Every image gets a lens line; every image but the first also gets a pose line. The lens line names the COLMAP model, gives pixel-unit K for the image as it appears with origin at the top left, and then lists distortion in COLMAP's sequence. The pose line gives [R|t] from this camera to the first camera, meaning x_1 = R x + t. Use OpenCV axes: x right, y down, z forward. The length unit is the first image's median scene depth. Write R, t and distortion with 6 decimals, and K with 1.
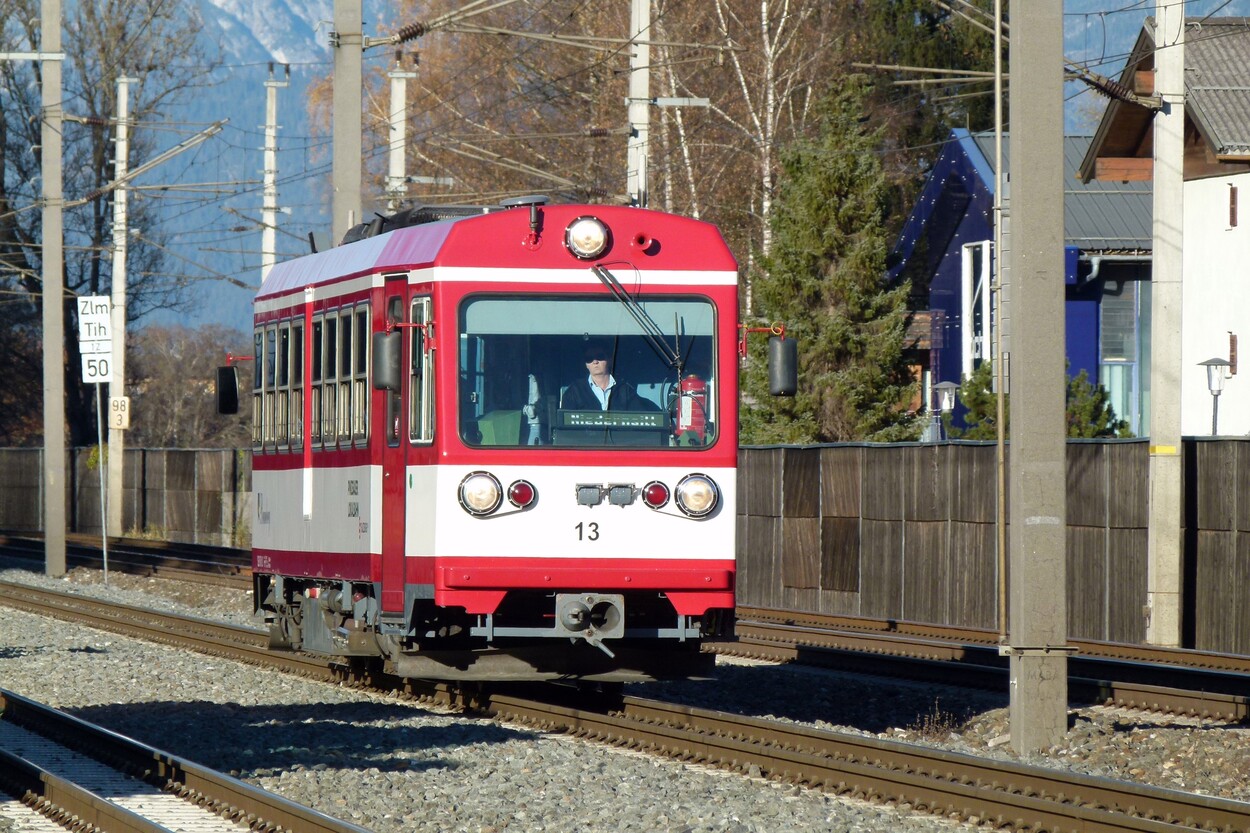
lens RADIAL K [[7532.0, 0, 625.0], [0, 7532.0, 416.5], [0, 0, 1]] dist [-0.017201, -9.239029]
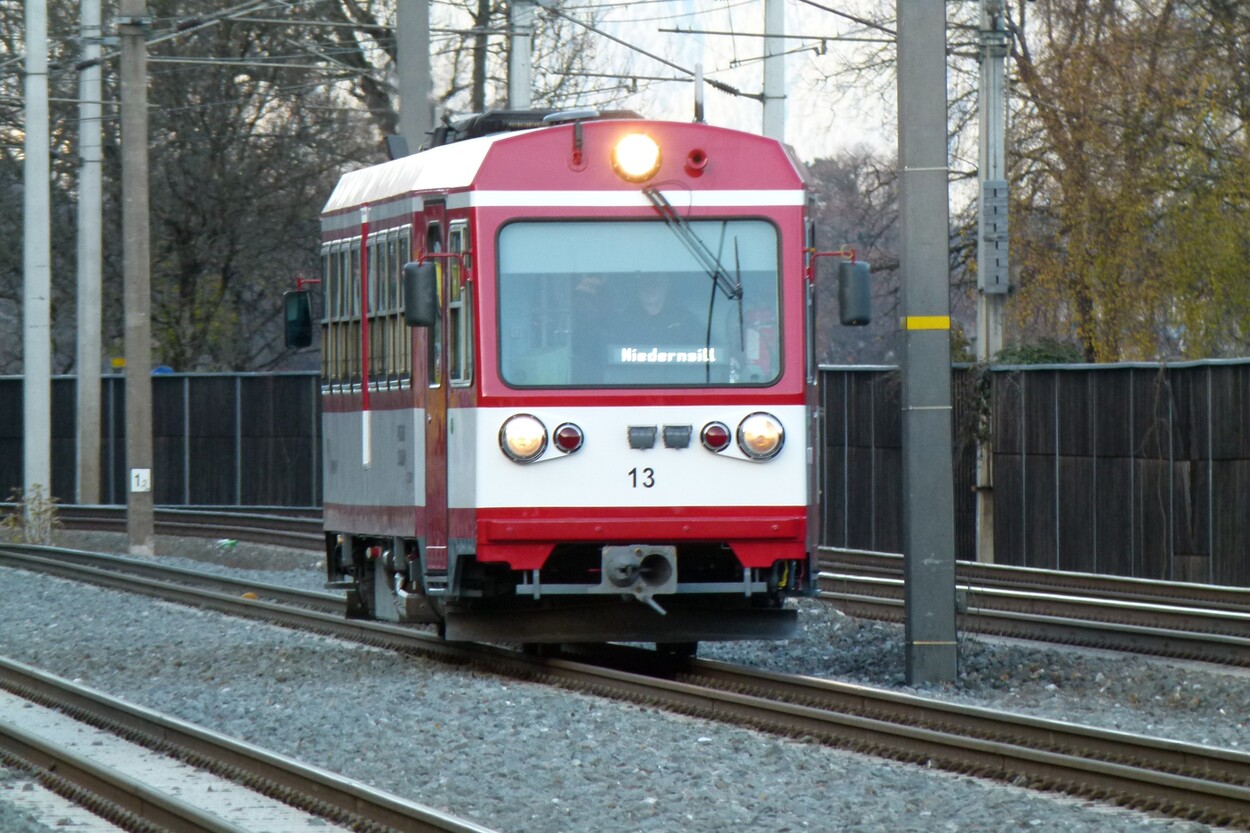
lens RADIAL K [[7677.6, 0, 666.2], [0, 7677.6, 415.5], [0, 0, 1]] dist [0.915963, -23.989905]
pose [[0.999872, -0.012876, 0.009499, -0.014752], [0.012803, 0.999888, 0.007696, 0.000779], [-0.009597, -0.007574, 0.999925, 0.094619]]
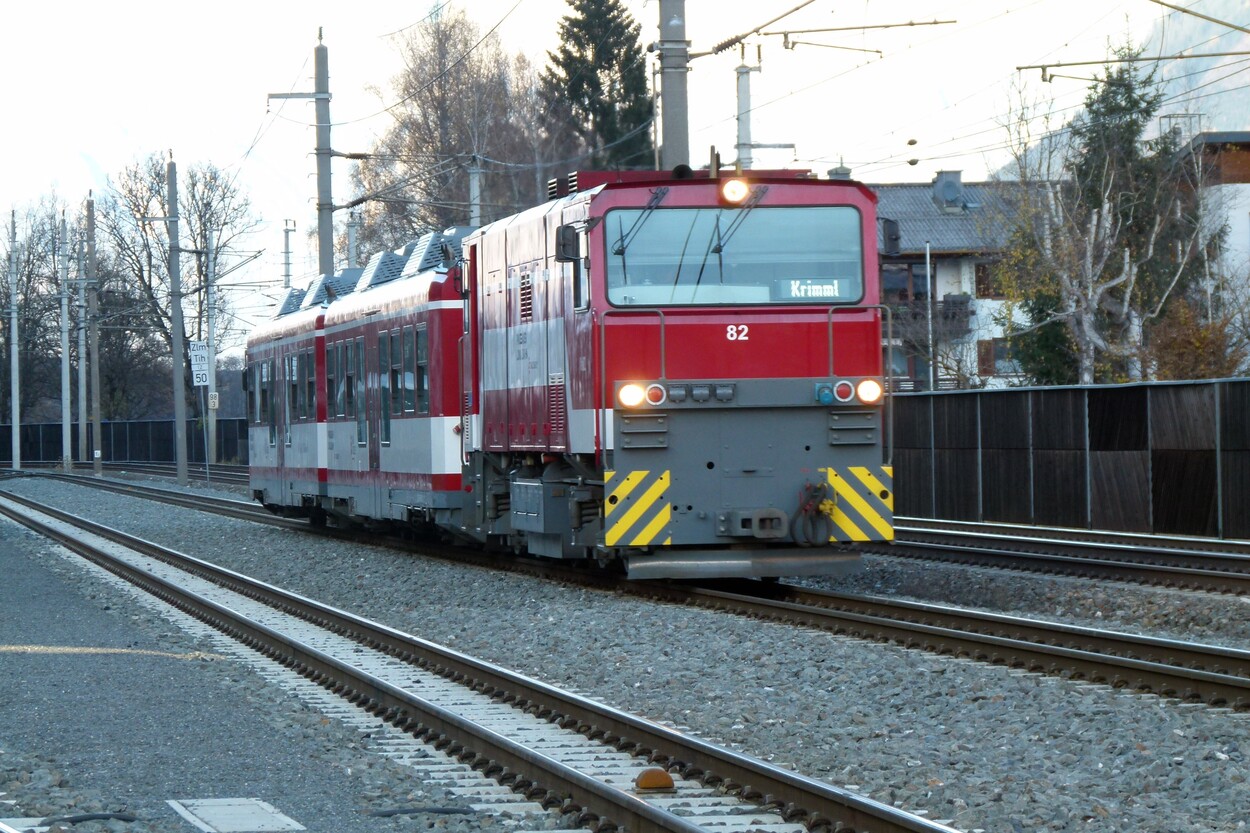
lens RADIAL K [[8726.9, 0, 881.1], [0, 8726.9, 272.7], [0, 0, 1]] dist [0.779186, -18.875497]
pose [[0.998837, -0.026178, -0.040483, 0.047478], [0.025902, 0.999638, -0.007331, -0.003006], [0.040660, 0.006274, 0.999153, -0.301870]]
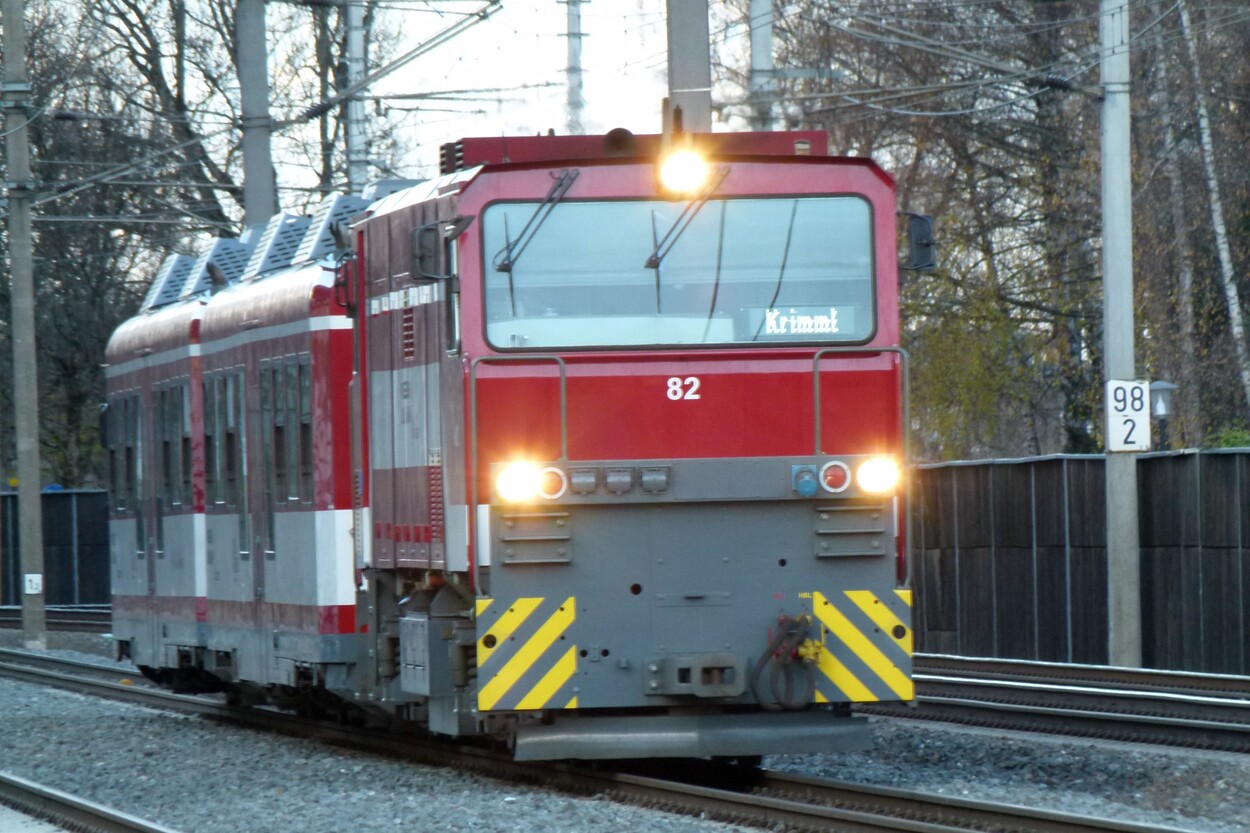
lens RADIAL K [[8140.4, 0, 625.7], [0, 8140.4, -112.8], [0, 0, 1]] dist [-0.833281, 38.348200]
pose [[0.999484, -0.032104, -0.000550, -0.010318], [0.031990, 0.997092, -0.069174, 0.000513], [0.002769, 0.069120, 0.997604, 0.066459]]
